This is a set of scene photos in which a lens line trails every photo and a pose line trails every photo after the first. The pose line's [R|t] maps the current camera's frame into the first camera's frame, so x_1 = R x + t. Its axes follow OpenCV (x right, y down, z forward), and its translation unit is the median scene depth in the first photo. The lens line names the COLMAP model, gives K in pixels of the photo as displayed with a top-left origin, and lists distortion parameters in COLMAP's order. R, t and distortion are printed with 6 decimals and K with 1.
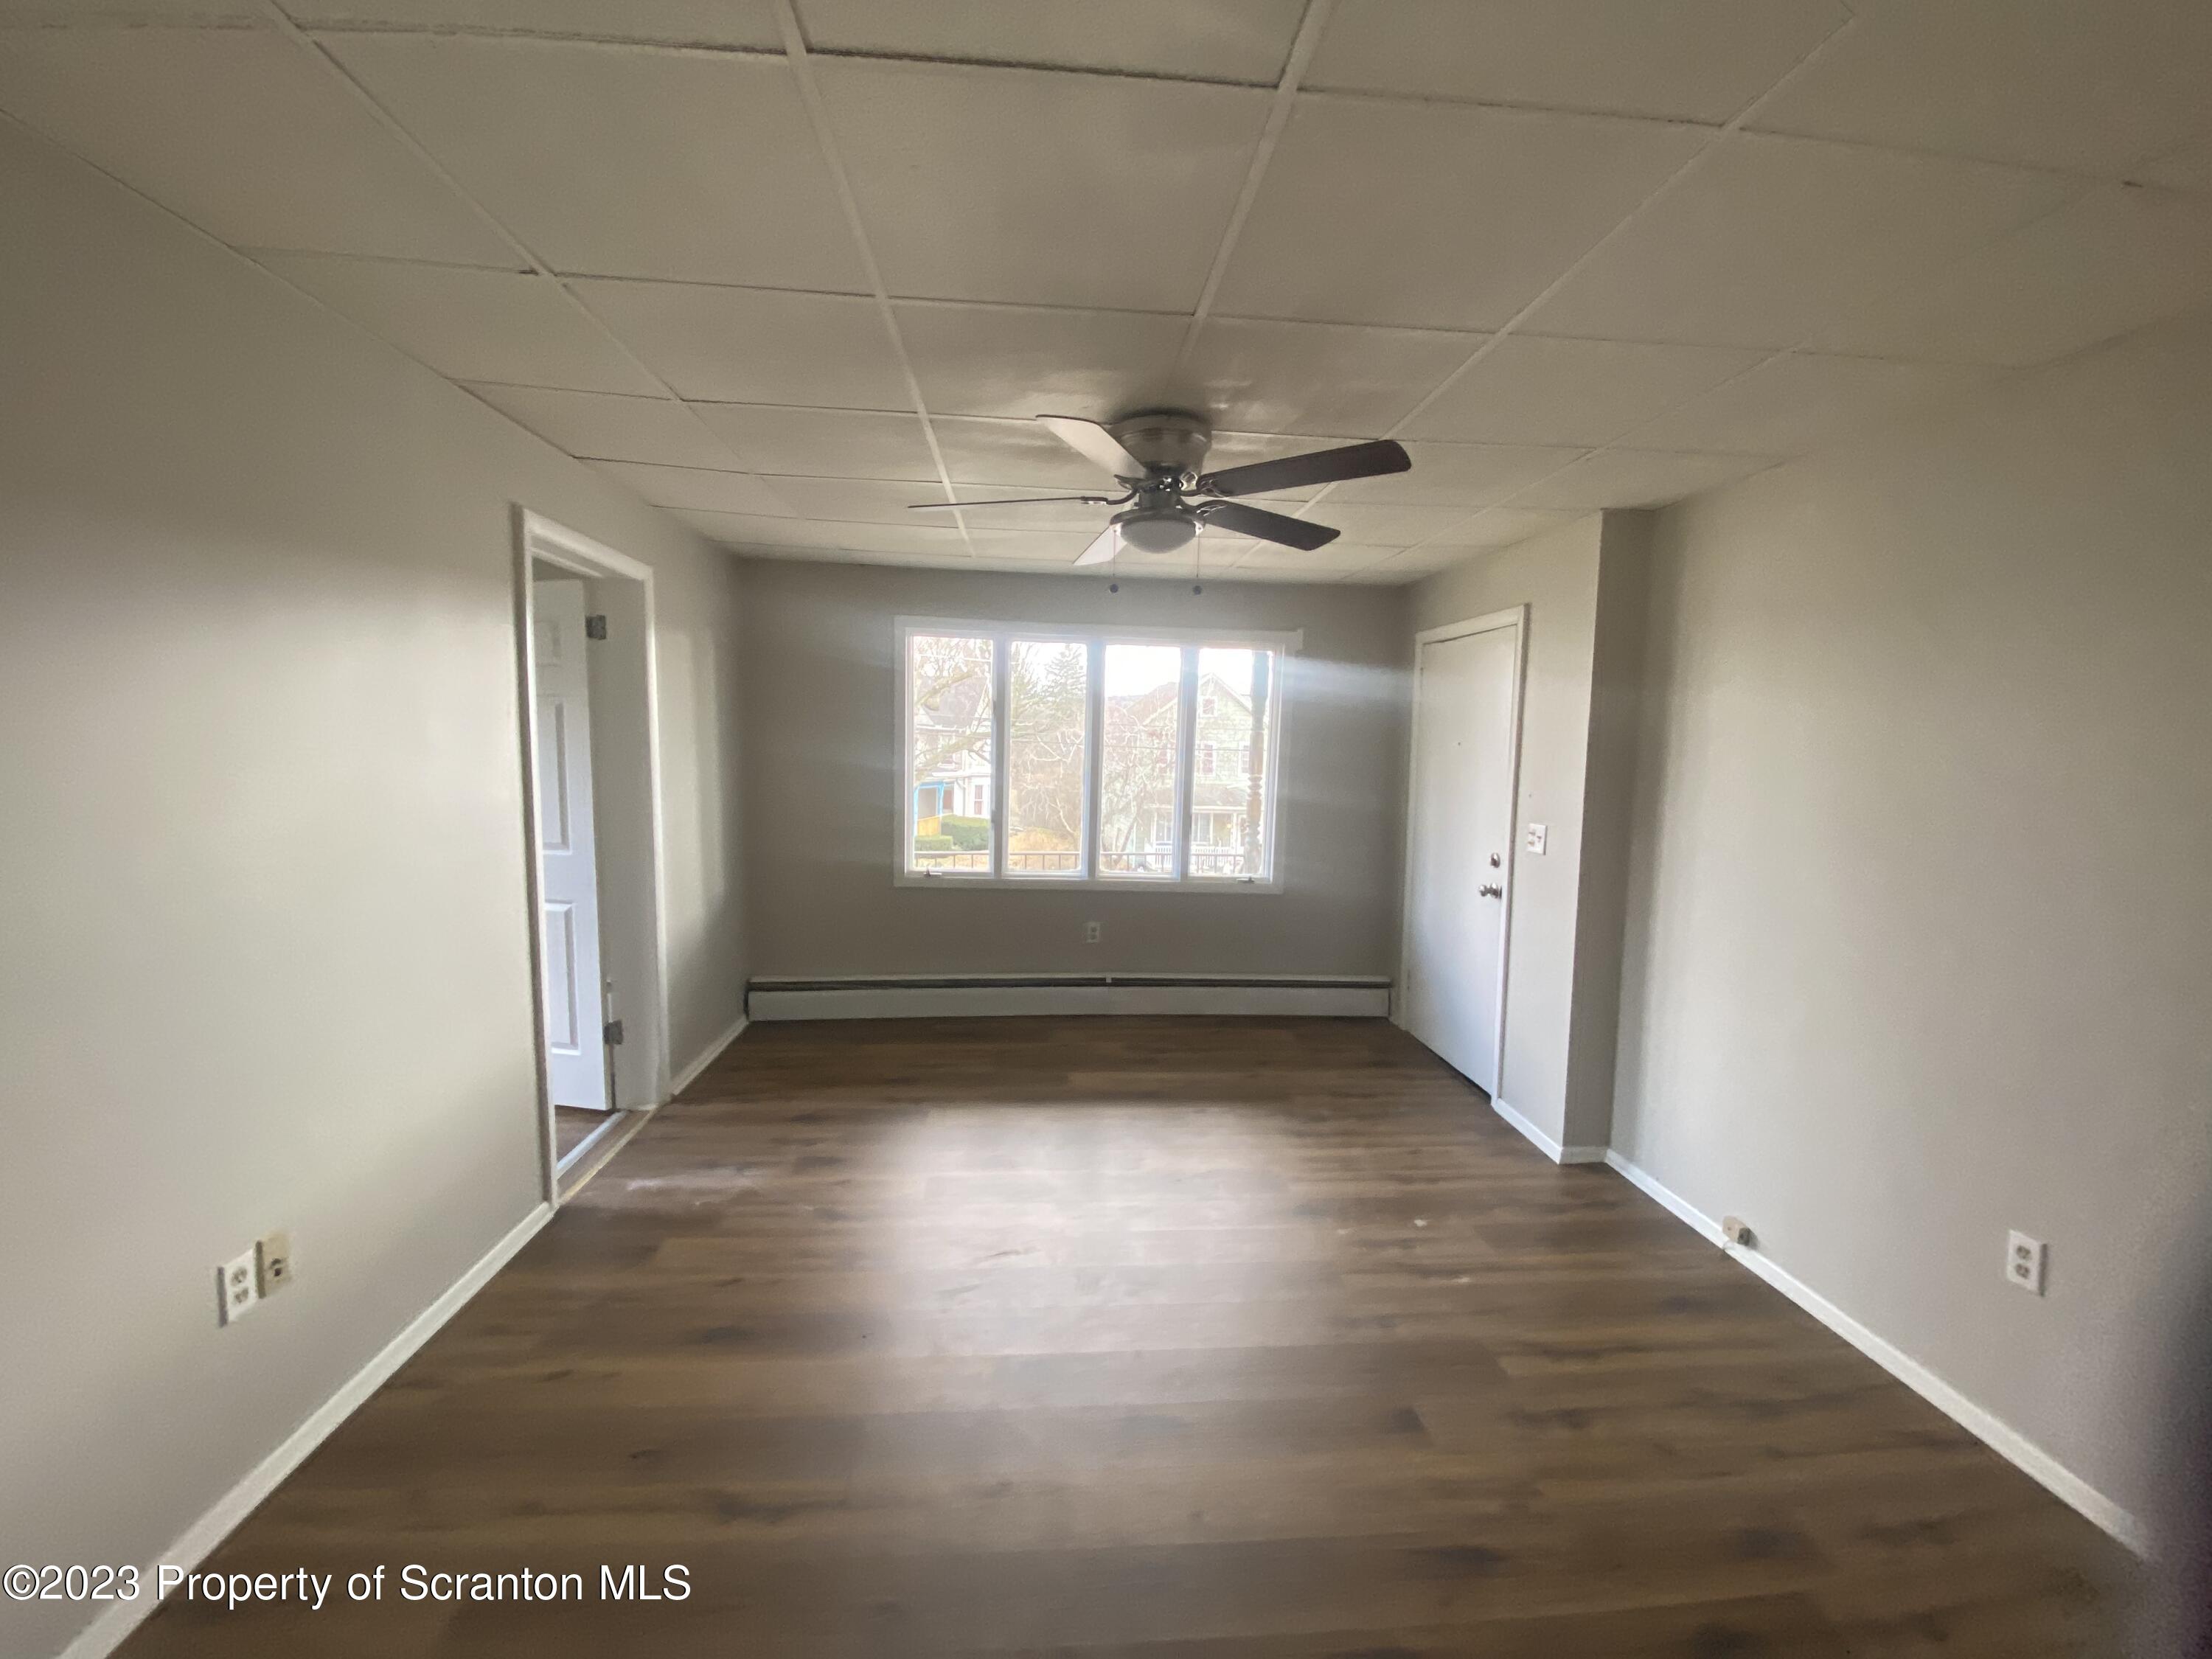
lens RADIAL K [[902.5, 0, 1098.8], [0, 902.5, 834.0], [0, 0, 1]] dist [0.077725, -0.041327]
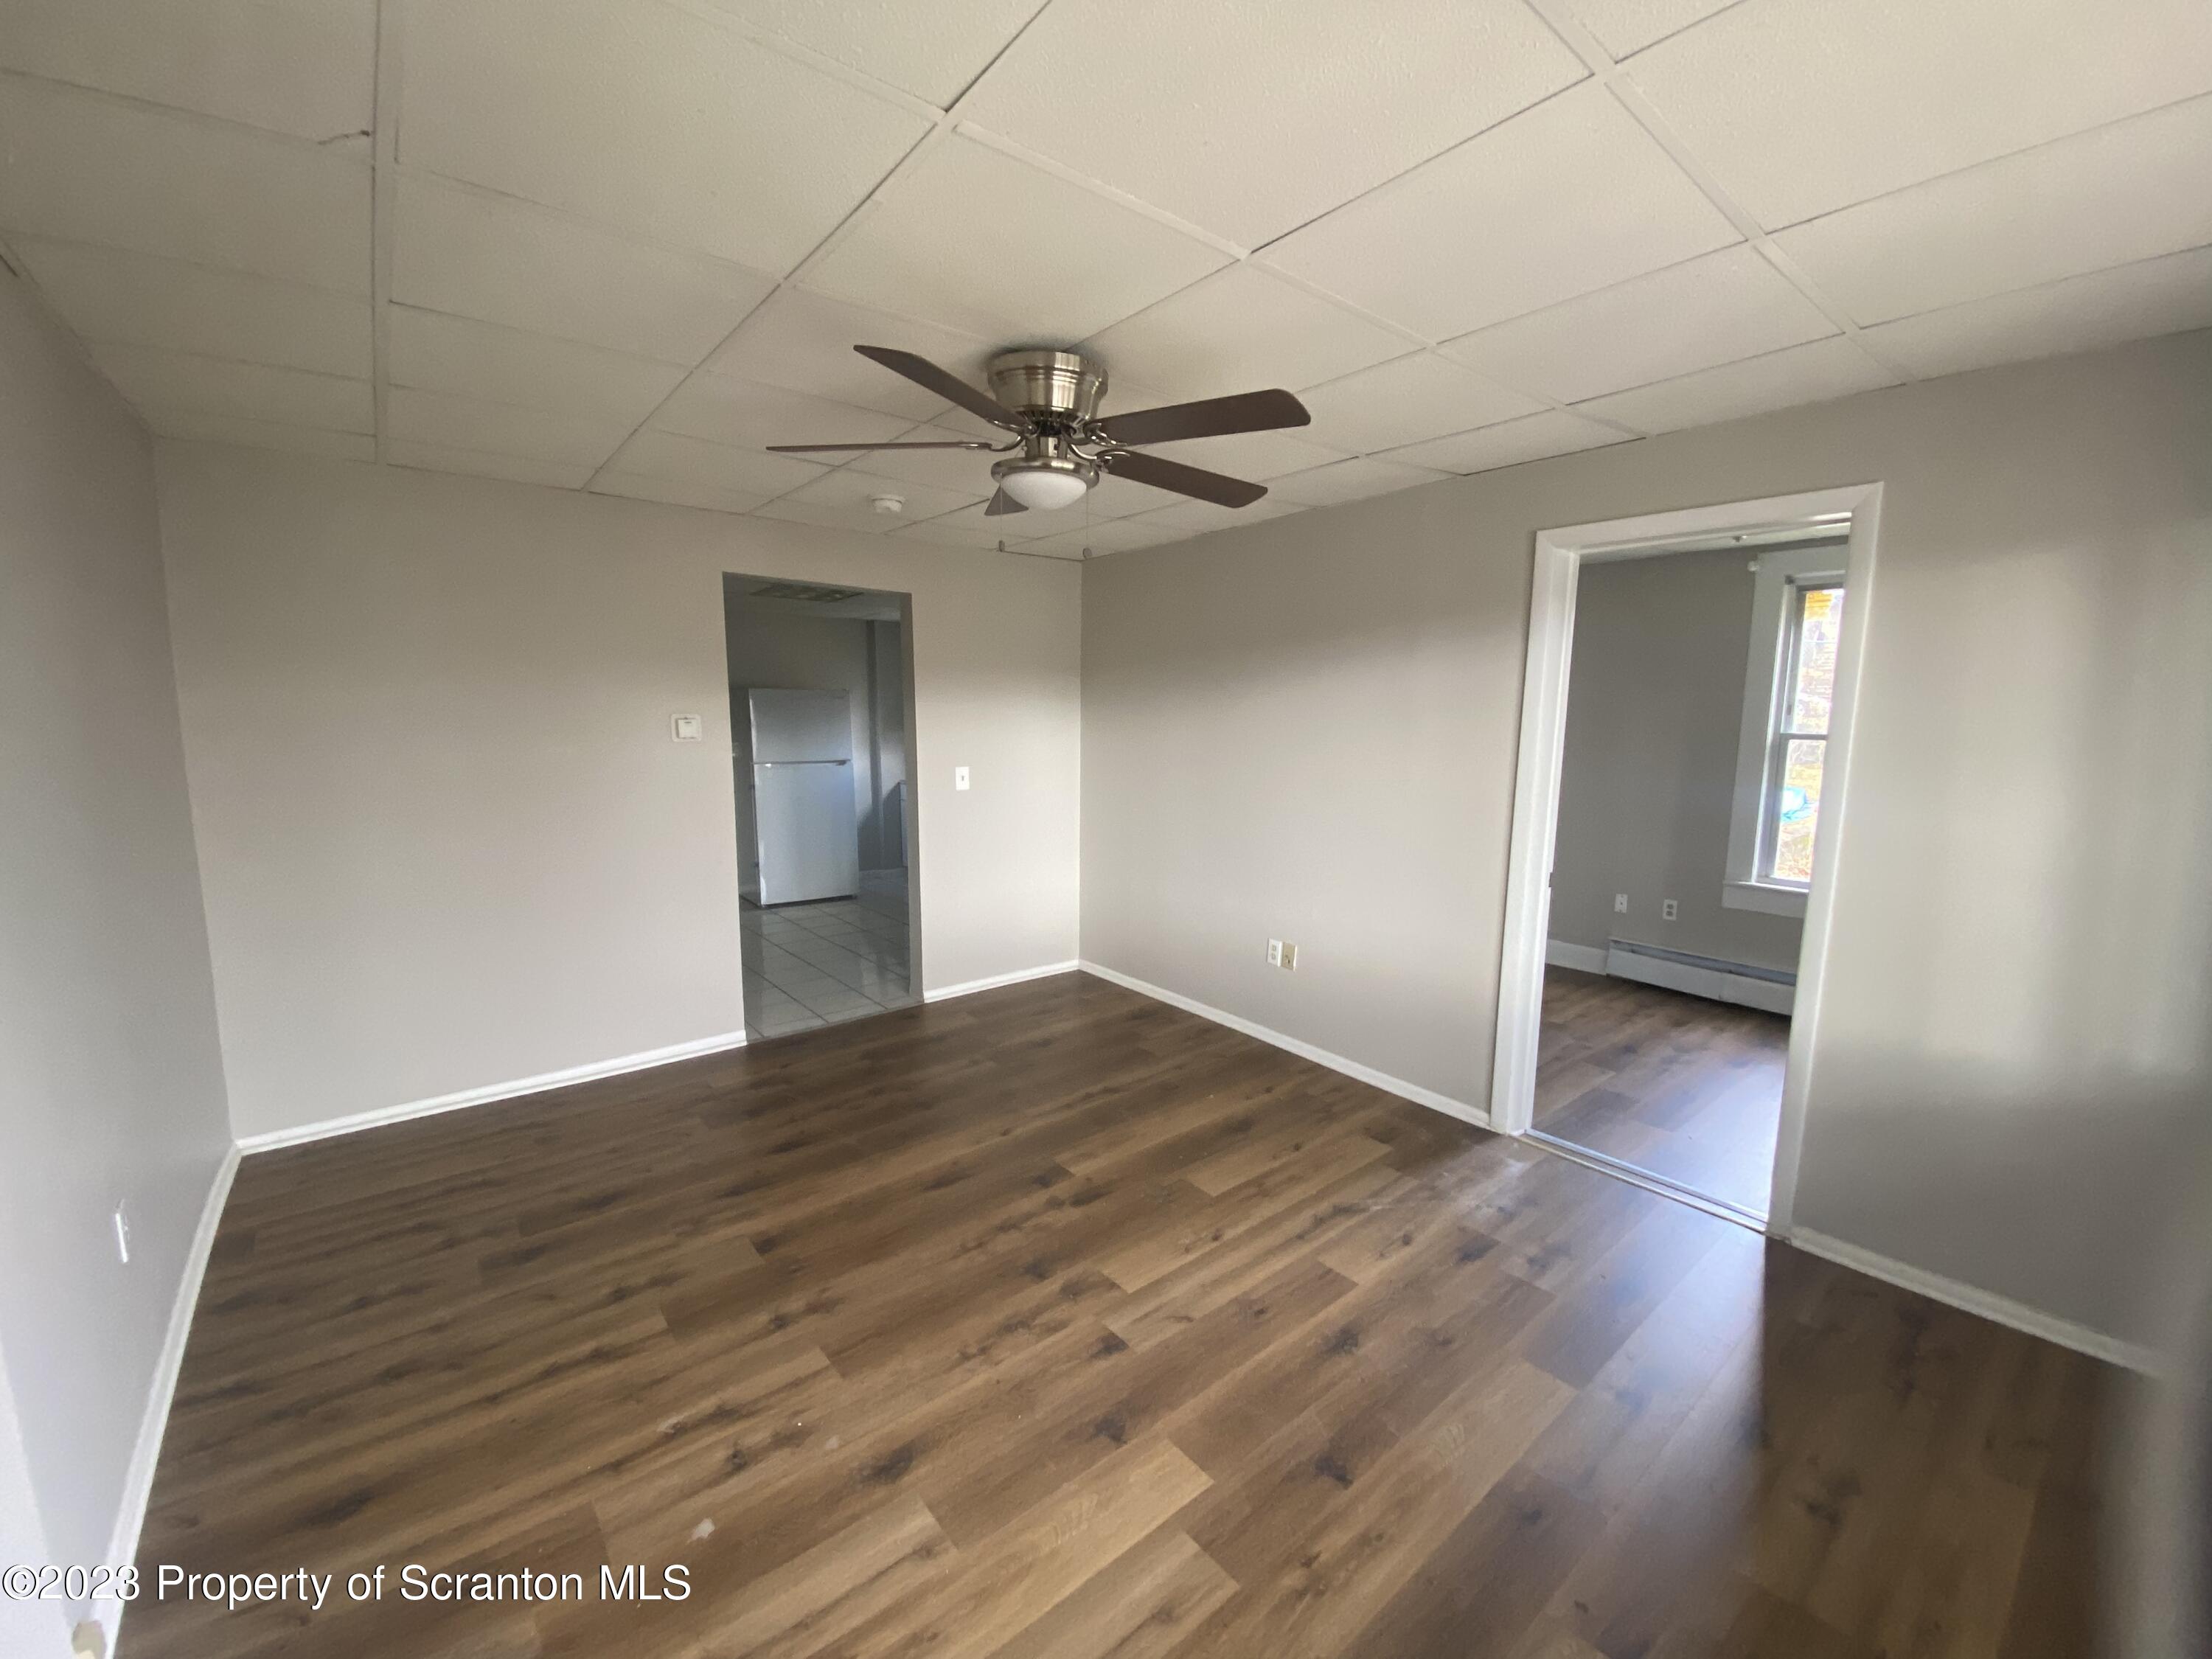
lens RADIAL K [[902.5, 0, 1098.8], [0, 902.5, 834.0], [0, 0, 1]] dist [0.077725, -0.041327]
pose [[-0.825231, 0.053440, -0.562262, 0.577030], [-0.081849, 0.973689, 0.212674, -0.209576], [0.558834, 0.221525, -0.799144, 1.938908]]
